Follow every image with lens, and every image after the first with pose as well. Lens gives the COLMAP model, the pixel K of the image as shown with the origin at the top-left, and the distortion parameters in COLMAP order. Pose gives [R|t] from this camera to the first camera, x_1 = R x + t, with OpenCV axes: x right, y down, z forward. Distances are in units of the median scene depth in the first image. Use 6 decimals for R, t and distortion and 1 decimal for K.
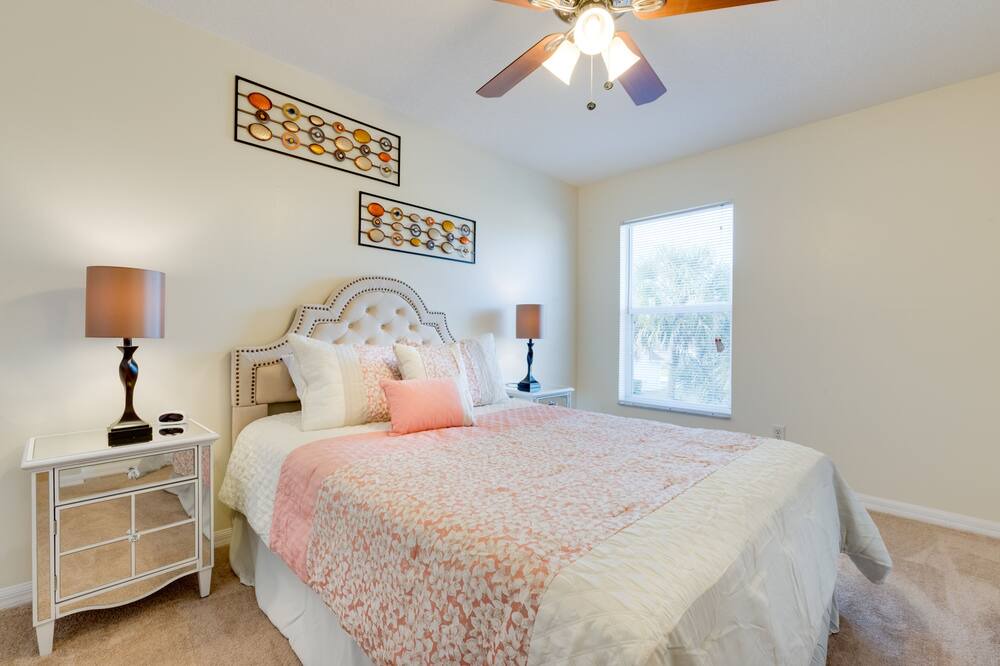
lens RADIAL K [[413.2, 0, 494.4], [0, 413.2, 335.1], [0, 0, 1]] dist [0.000721, -0.000112]
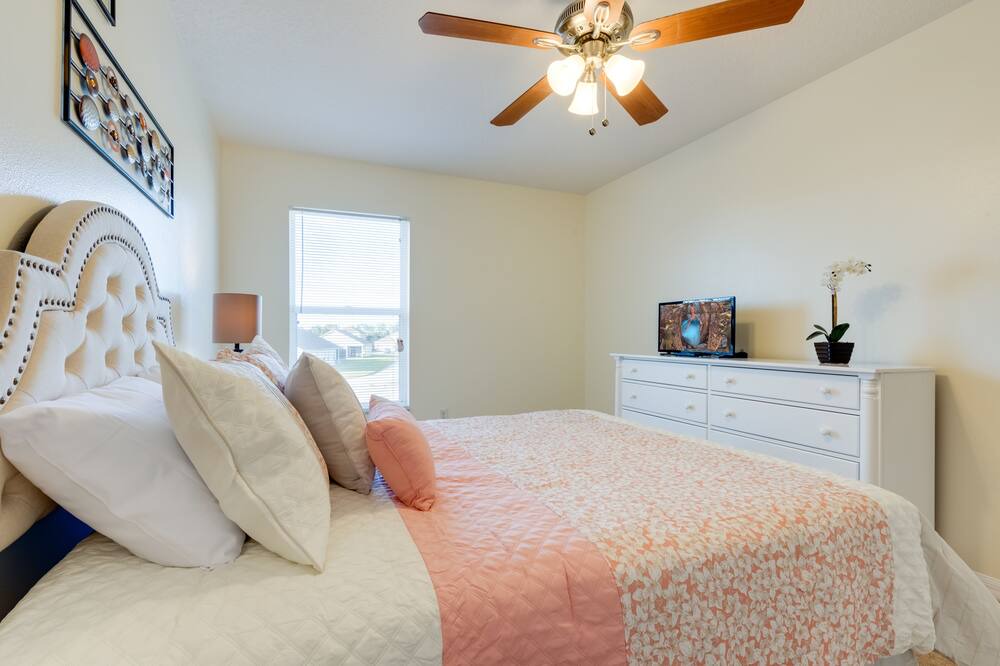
lens RADIAL K [[413.2, 0, 494.4], [0, 413.2, 335.1], [0, 0, 1]] dist [0.000721, -0.000112]
pose [[0.431932, -0.001025, 0.901906, -1.250224], [0.002323, 0.999997, 0.000024, -0.014237], [-0.901903, 0.002084, 0.431933, 1.074513]]
